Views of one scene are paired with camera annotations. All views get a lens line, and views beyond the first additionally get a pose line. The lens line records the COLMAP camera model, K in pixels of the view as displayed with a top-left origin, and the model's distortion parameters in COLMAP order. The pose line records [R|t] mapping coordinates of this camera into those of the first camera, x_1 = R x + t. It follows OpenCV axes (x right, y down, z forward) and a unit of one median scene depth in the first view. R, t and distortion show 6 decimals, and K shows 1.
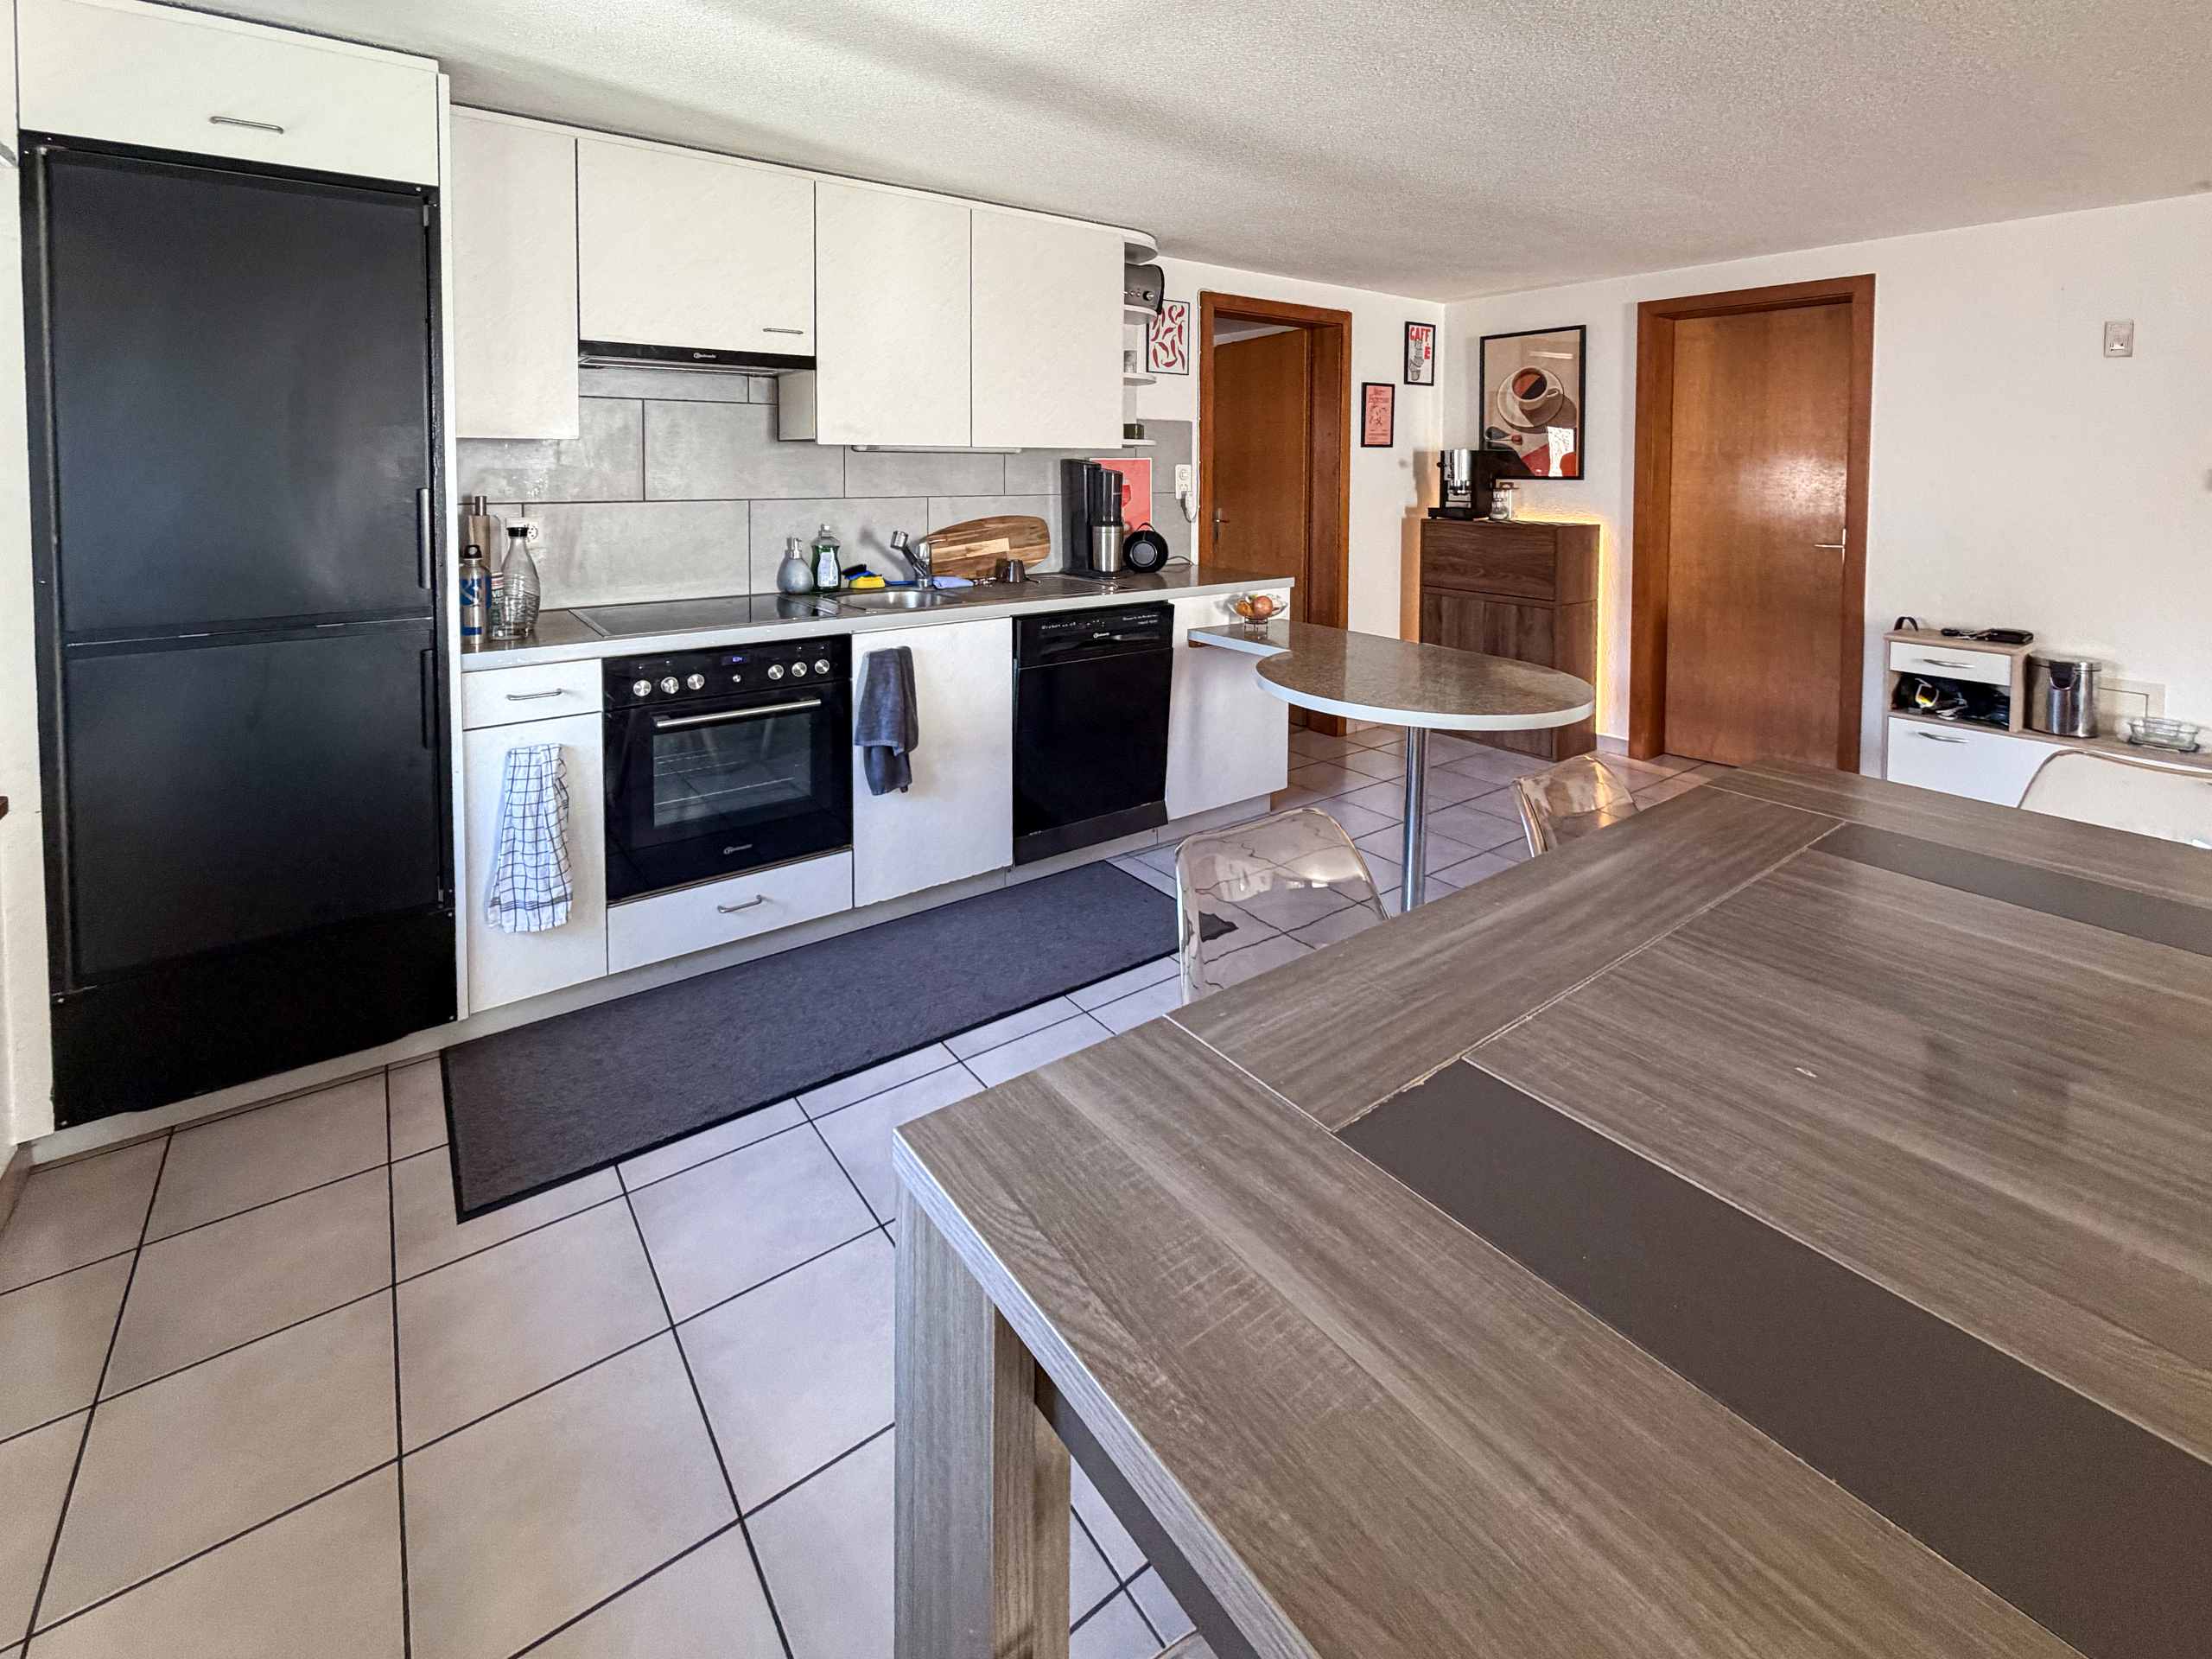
lens RADIAL K [[985.3, 0, 1097.7], [0, 985.3, 549.0], [0, 0, 1]] dist [-0.002425, -0.000243]
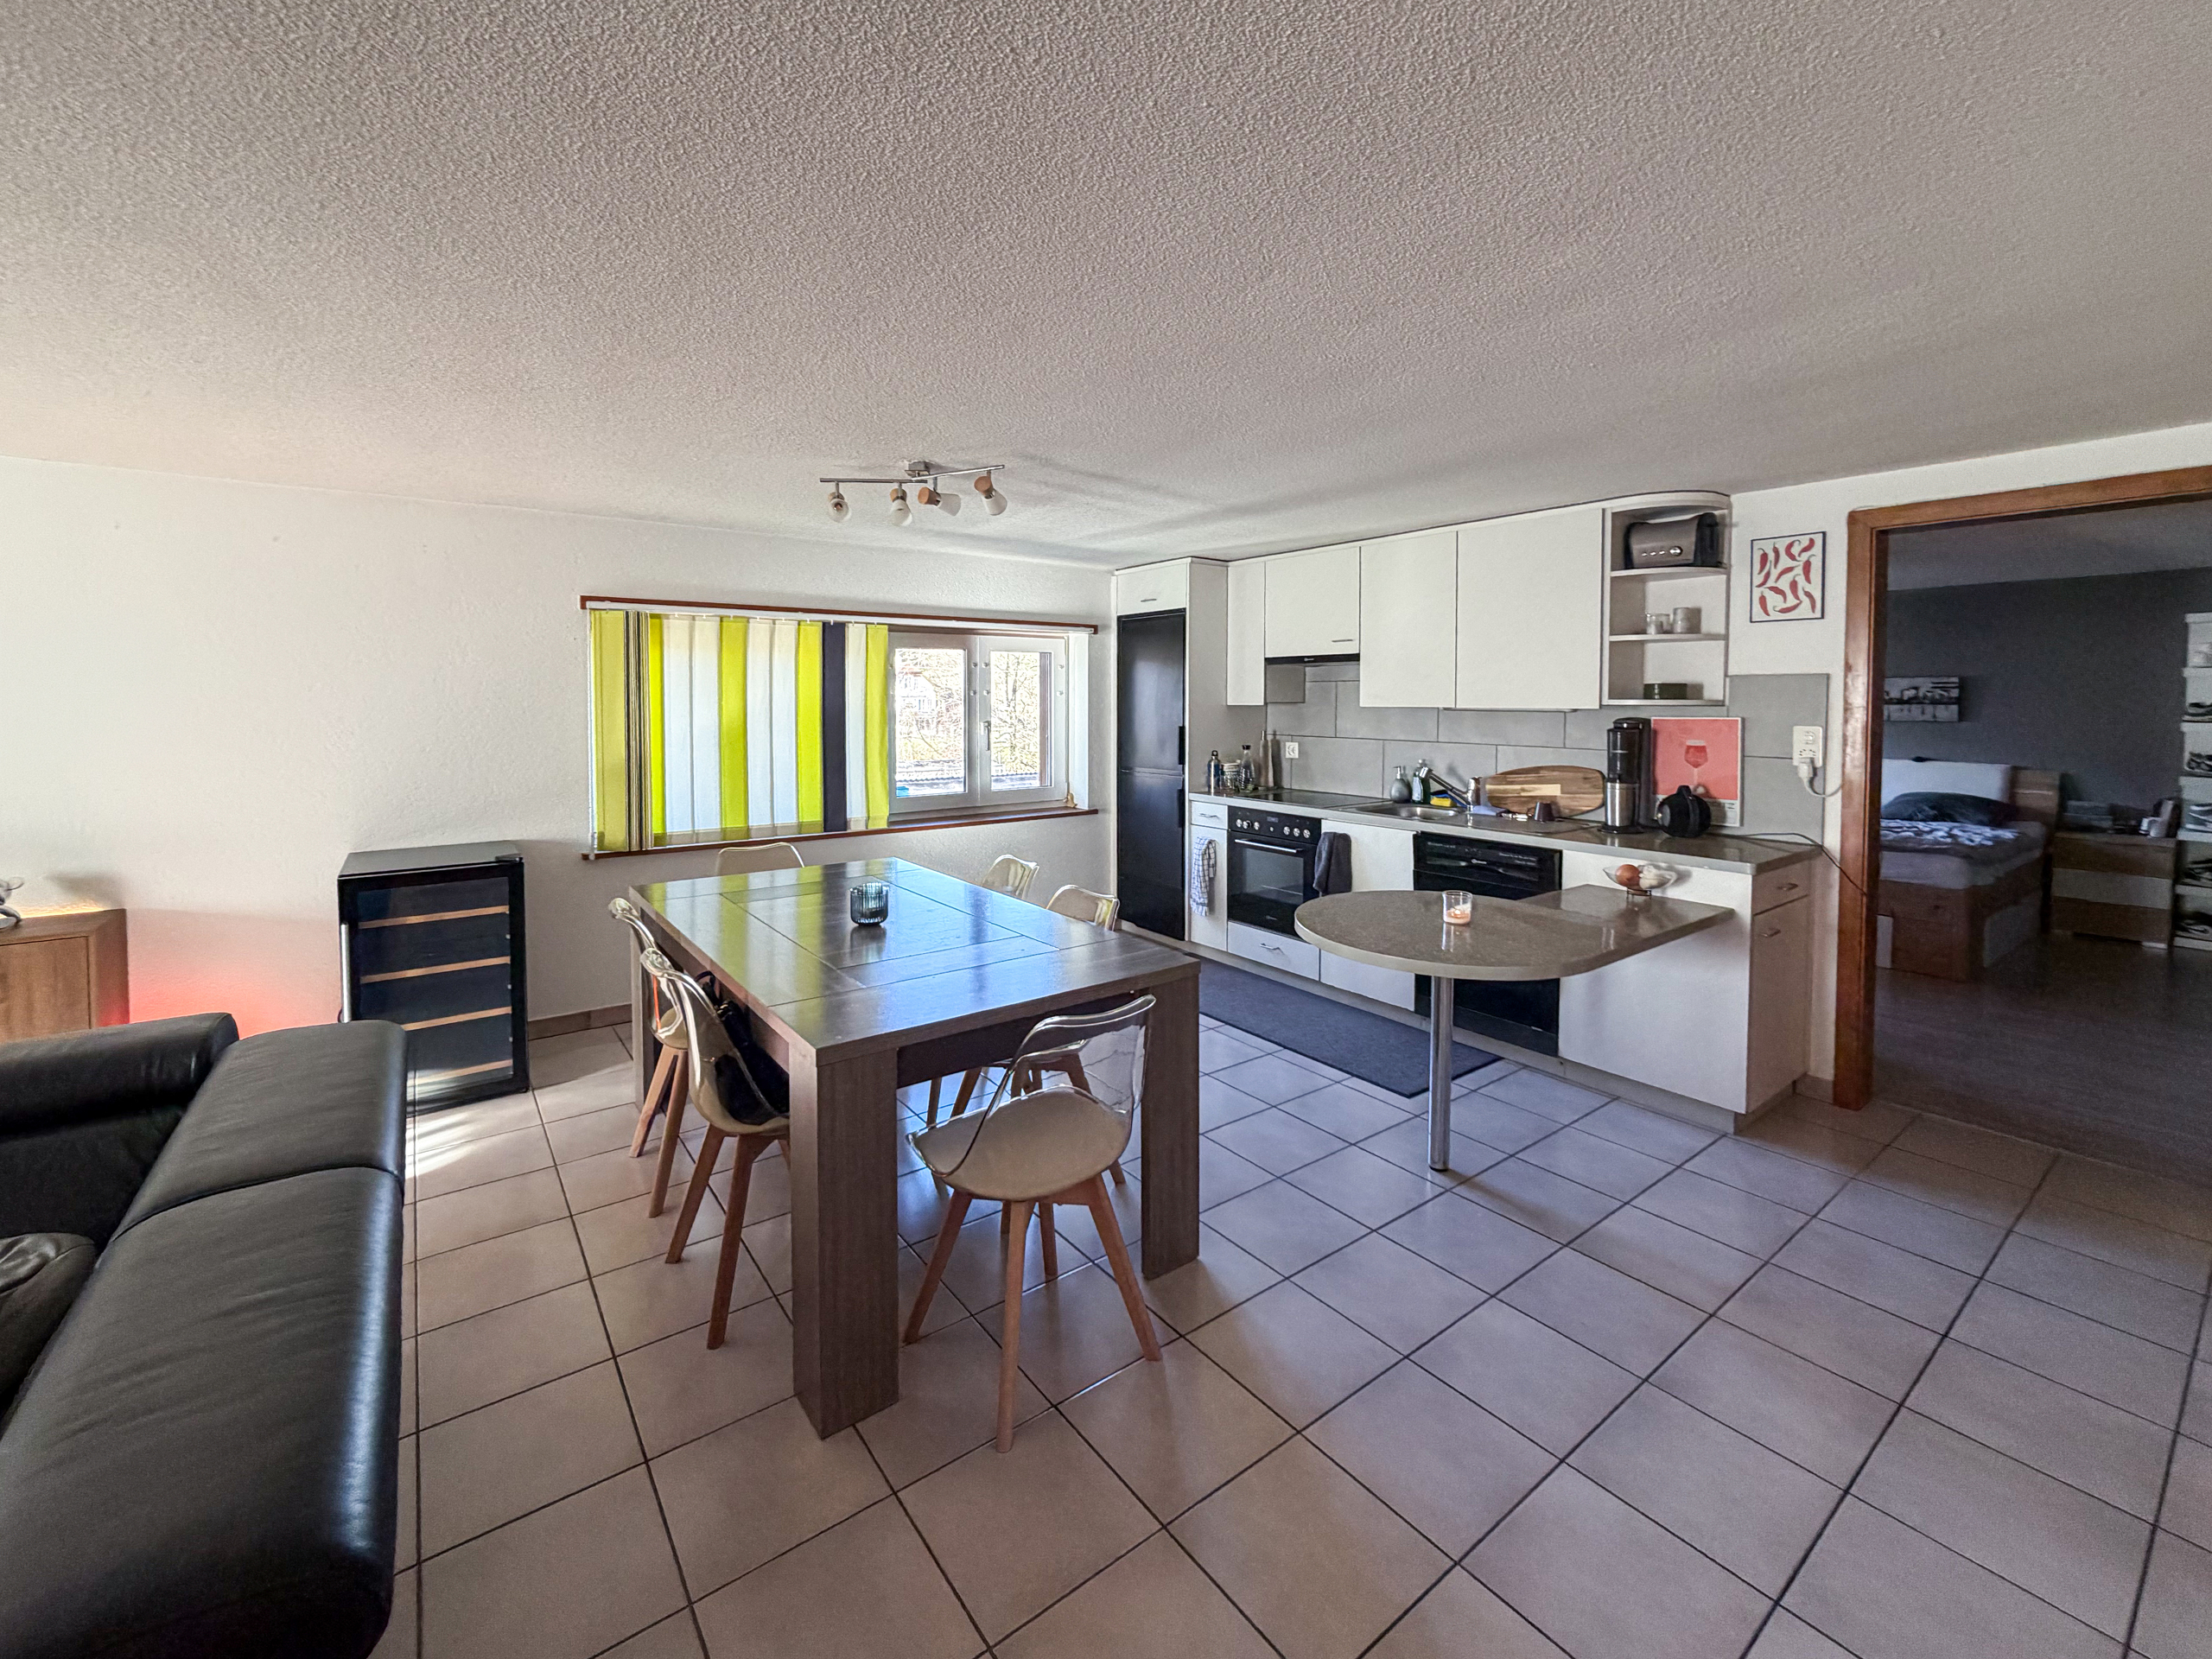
lens RADIAL K [[925.7, 0, 1118.2], [0, 925.7, 818.8], [0, 0, 1]] dist [-0.016463, -0.000033]
pose [[0.010689, 0.124325, -0.992184, 1.077017], [-0.086931, 0.988599, 0.122940, -0.064613], [0.996157, 0.084937, 0.021375, 0.496682]]
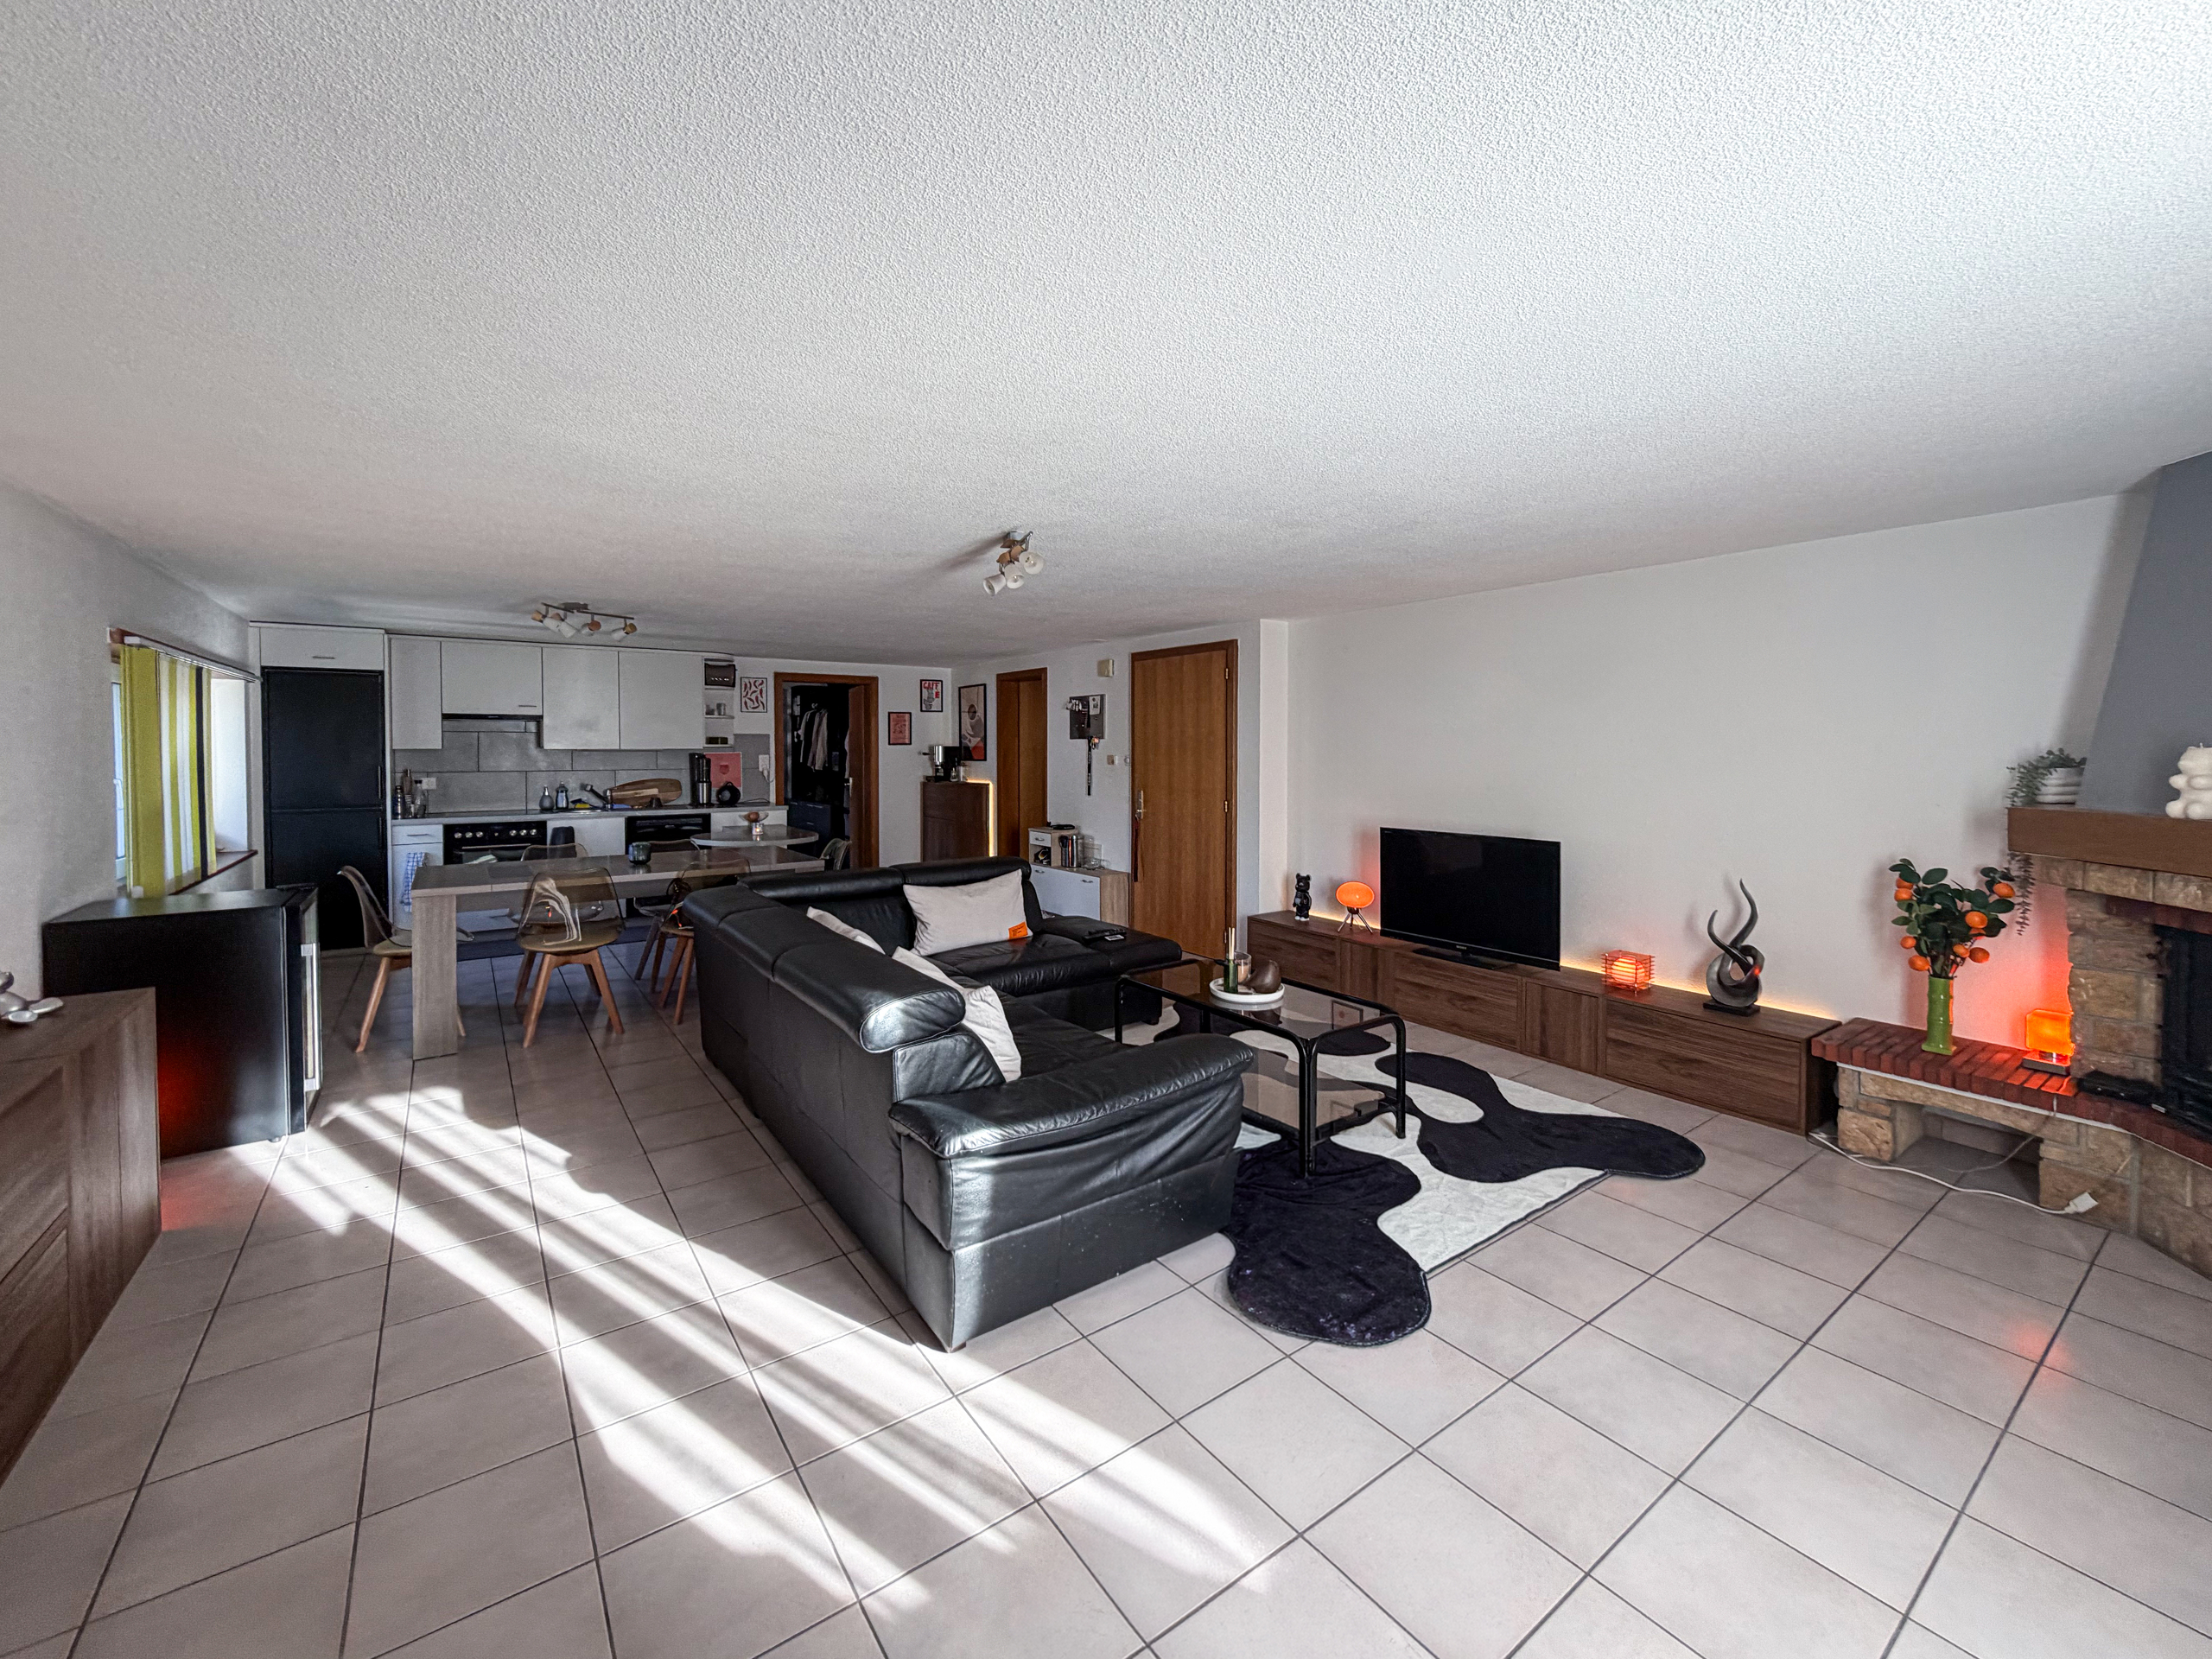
lens RADIAL K [[925.7, 0, 1111.0], [0, 925.7, 814.1], [0, 0, 1]] dist [-0.016463, -0.000033]
pose [[0.999754, -0.002446, -0.022054, 1.066888], [0.002101, 0.999875, -0.015690, 0.089600], [0.022090, 0.015640, 0.999634, -1.162136]]
